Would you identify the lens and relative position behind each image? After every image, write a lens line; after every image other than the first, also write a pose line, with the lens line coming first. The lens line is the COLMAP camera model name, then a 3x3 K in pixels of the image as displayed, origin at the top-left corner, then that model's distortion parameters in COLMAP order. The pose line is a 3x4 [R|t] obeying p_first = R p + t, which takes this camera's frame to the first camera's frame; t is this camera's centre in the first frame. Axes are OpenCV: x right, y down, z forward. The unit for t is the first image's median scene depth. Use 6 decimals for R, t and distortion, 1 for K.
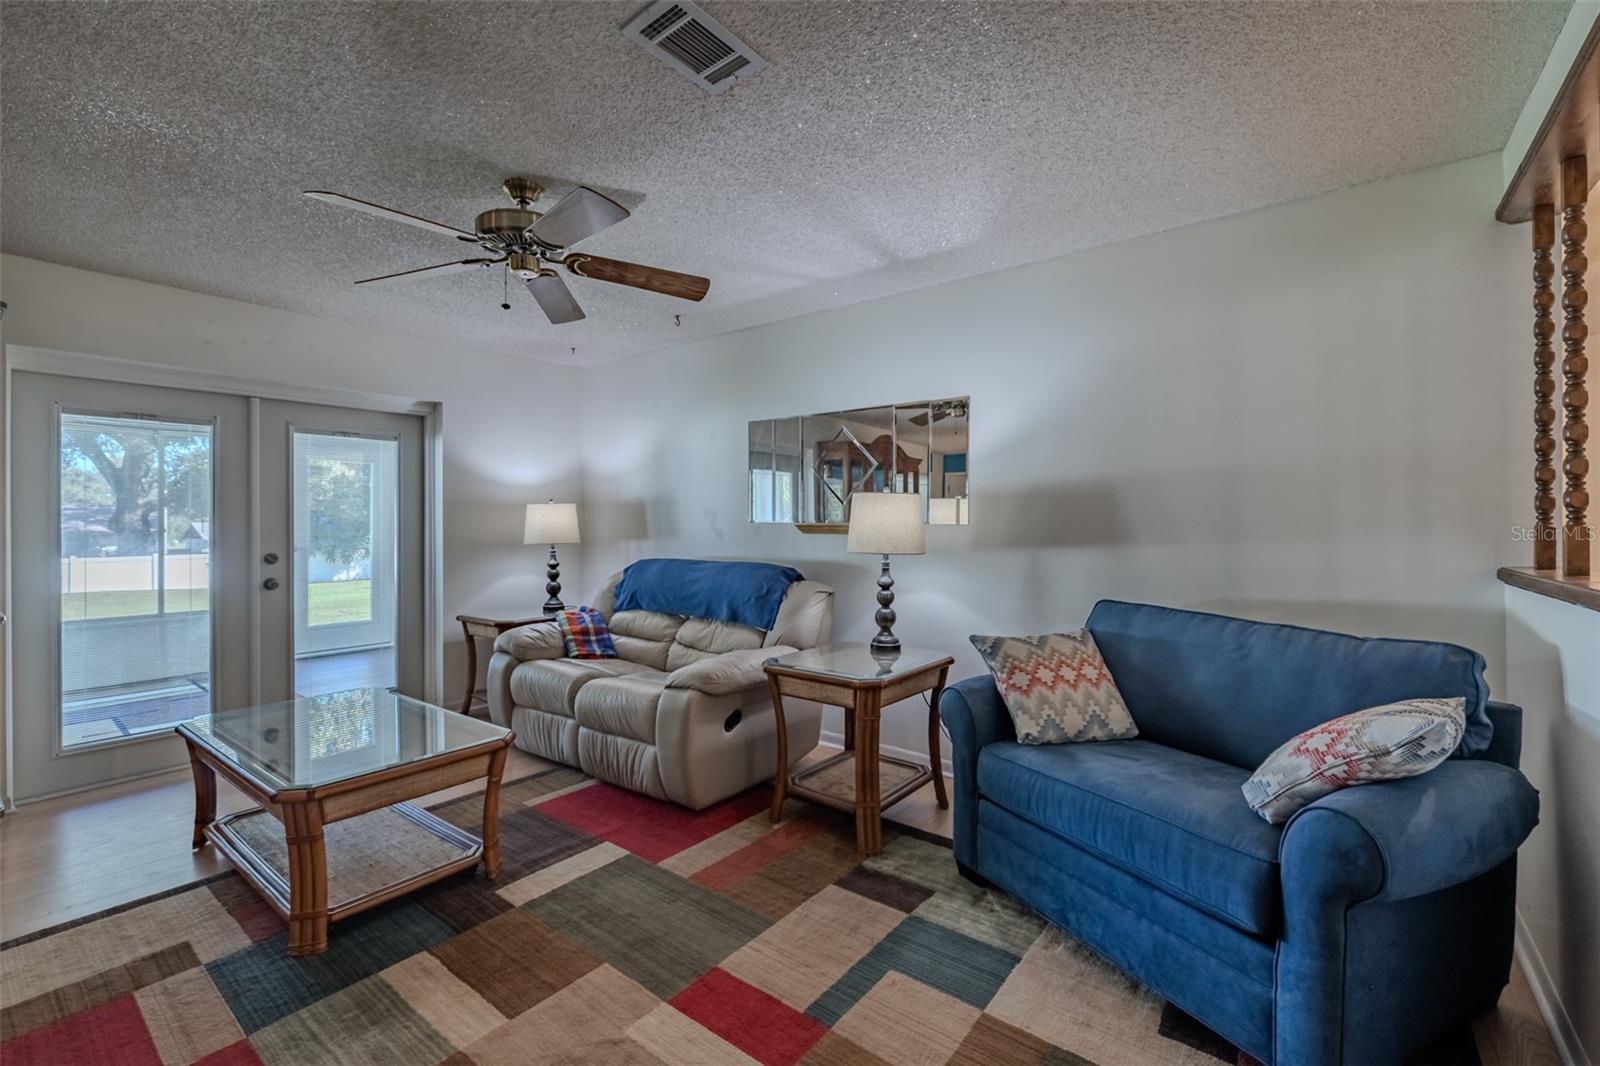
lens RADIAL K [[680.7, 0, 809.6], [0, 680.7, 525.5], [0, 0, 1]] dist [-0.002515, 0.000743]
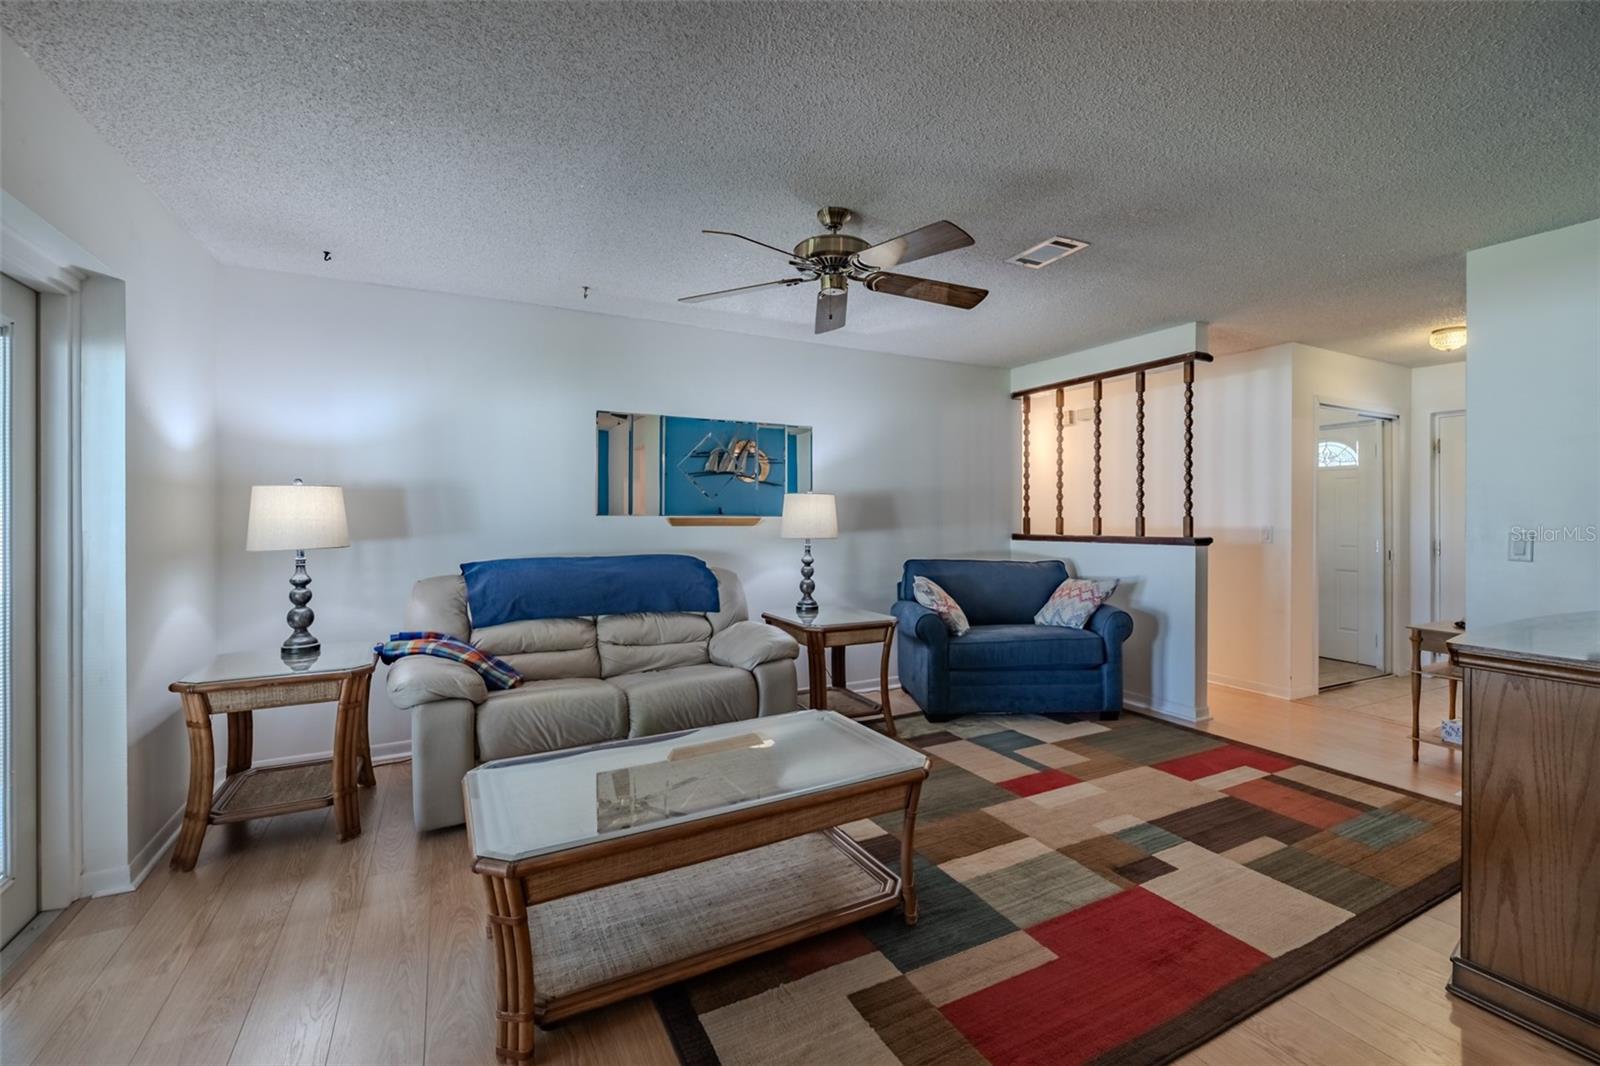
lens RADIAL K [[680.7, 0, 815.0], [0, 680.7, 517.0], [0, 0, 1]] dist [-0.002515, 0.000743]
pose [[0.409606, -0.001152, 0.912262, -1.287491], [0.002547, 0.999997, 0.000119, -0.001895], [-0.912259, 0.002275, 0.409607, 0.506662]]
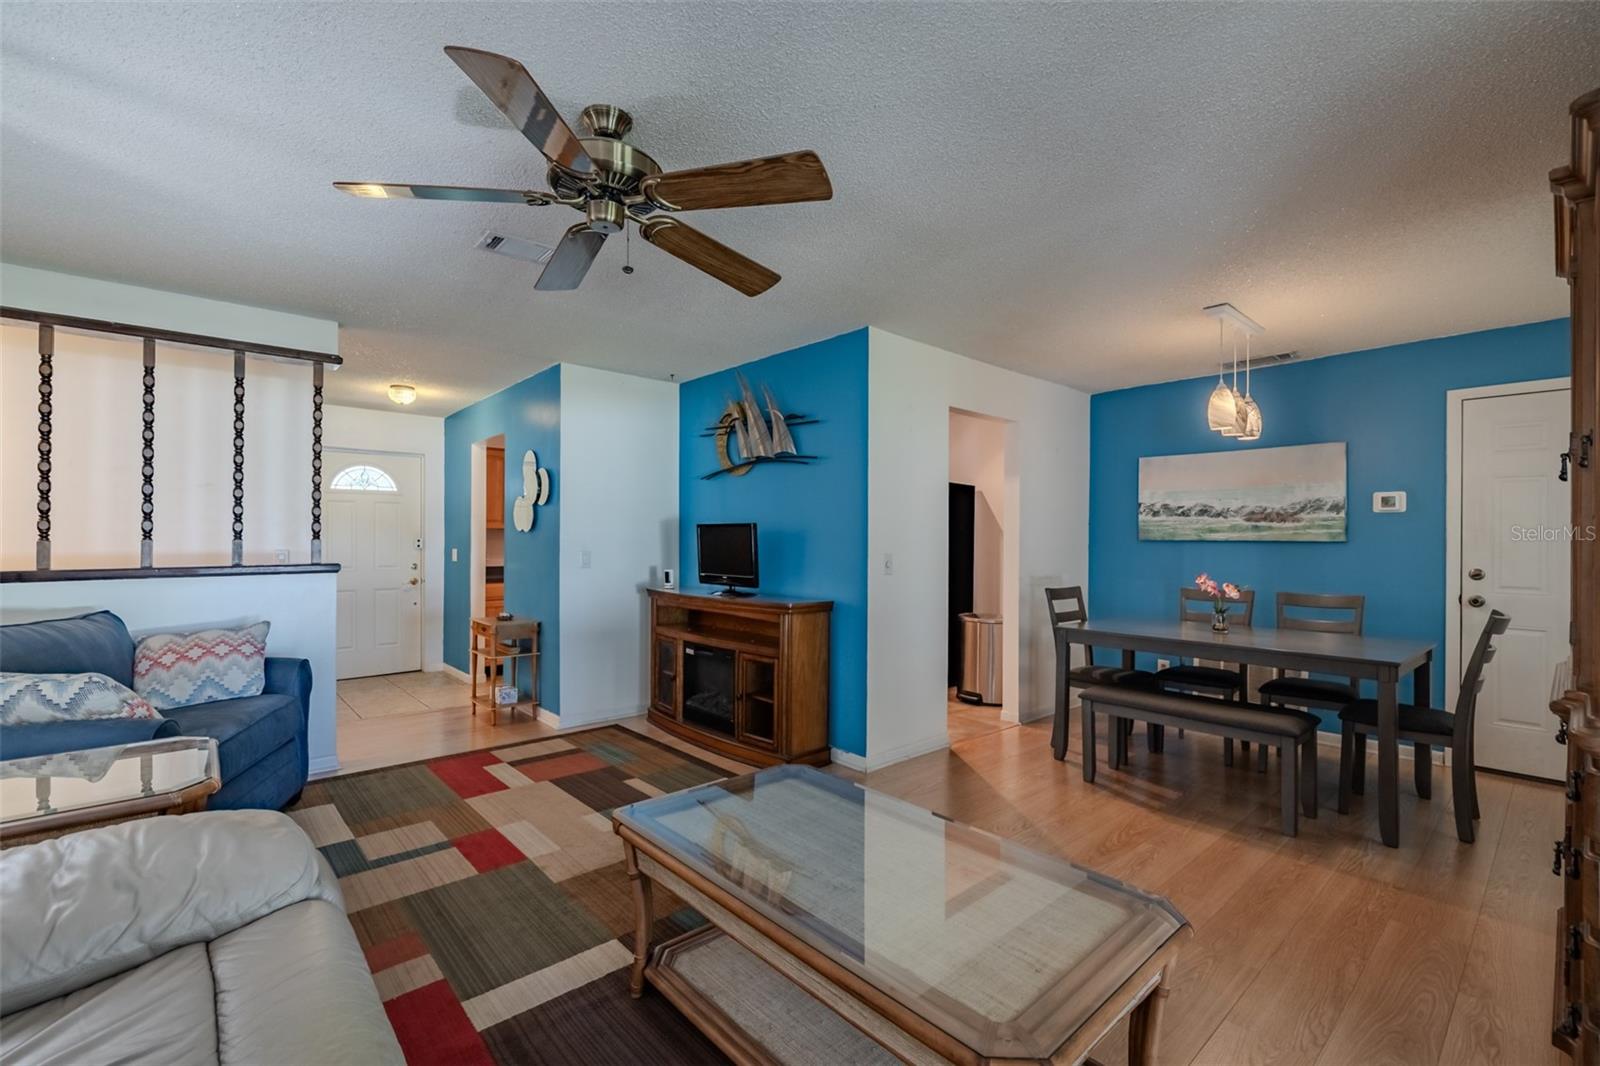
lens RADIAL K [[680.7, 0, 788.5], [0, 680.7, 542.3], [0, 0, 1]] dist [-0.002515, 0.000743]
pose [[-0.980162, -0.002065, 0.198188, -0.692101], [-0.001539, 0.999995, 0.002807, -0.000390], [-0.198193, 0.002447, -0.980160, 1.531220]]
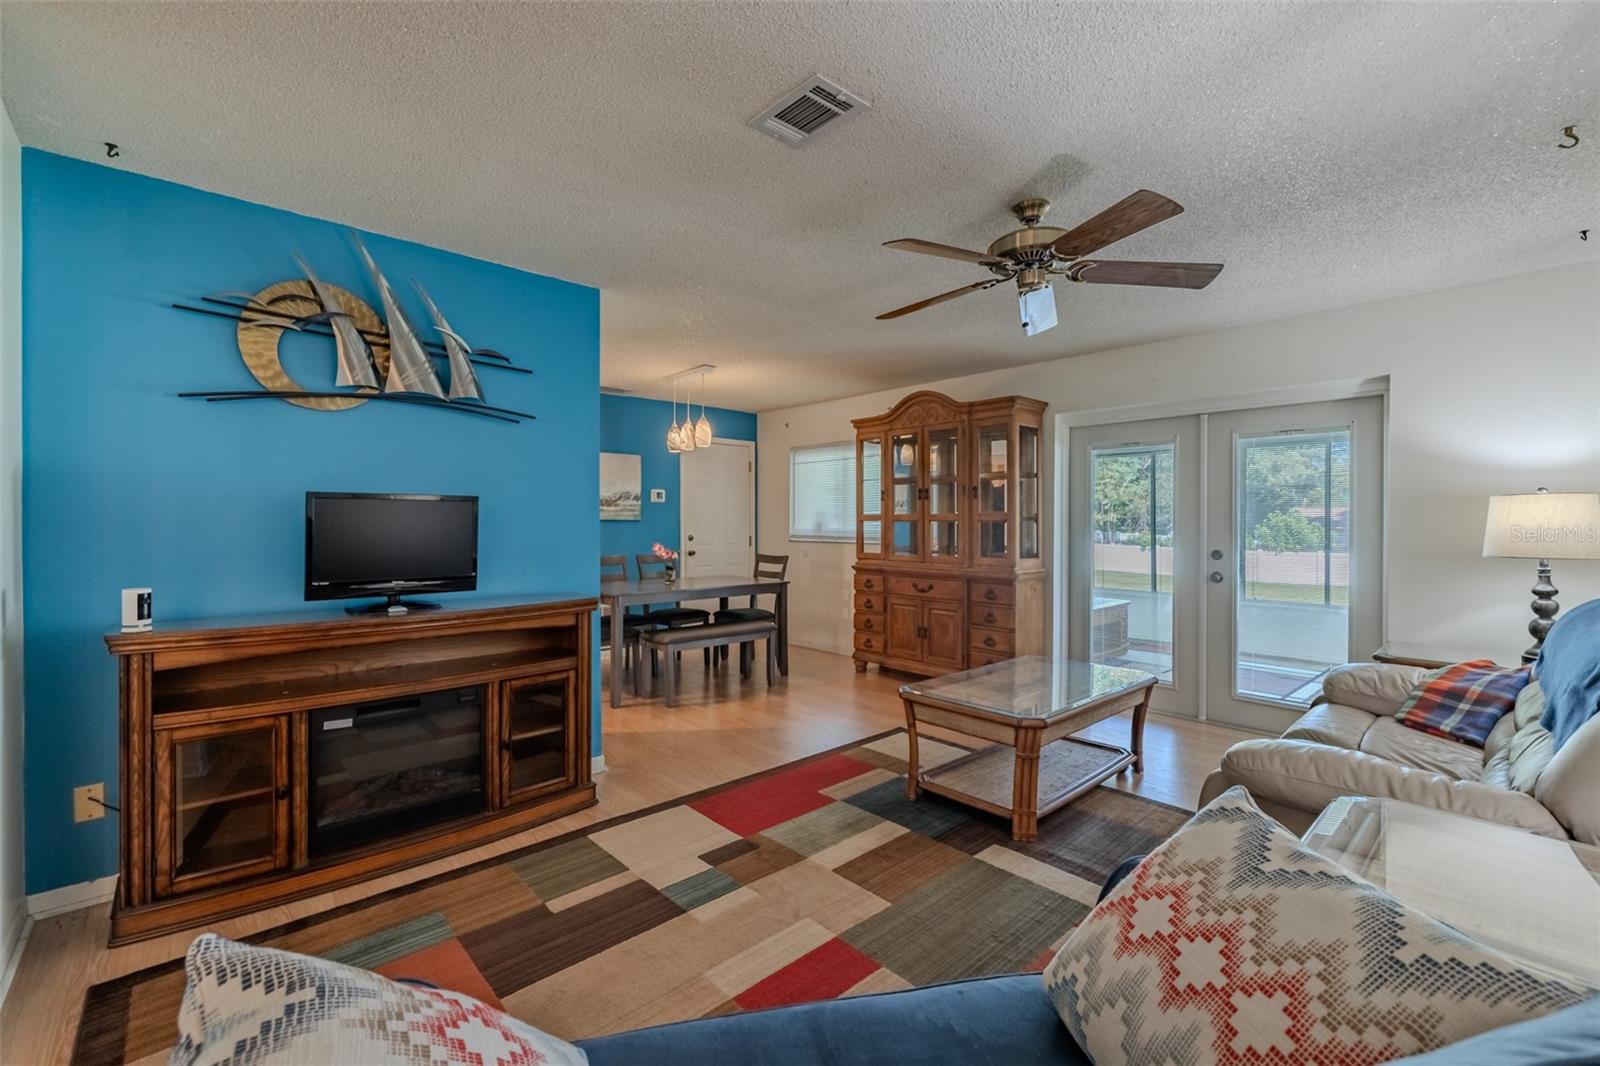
lens RADIAL K [[680.7, 0, 795.5], [0, 680.7, 526.4], [0, 0, 1]] dist [-0.002515, 0.000743]
pose [[-0.186326, 0.009549, -0.982442, 0.612257], [-0.006720, 0.999917, 0.010993, -0.007818], [0.982465, 0.008650, -0.186247, 0.743529]]
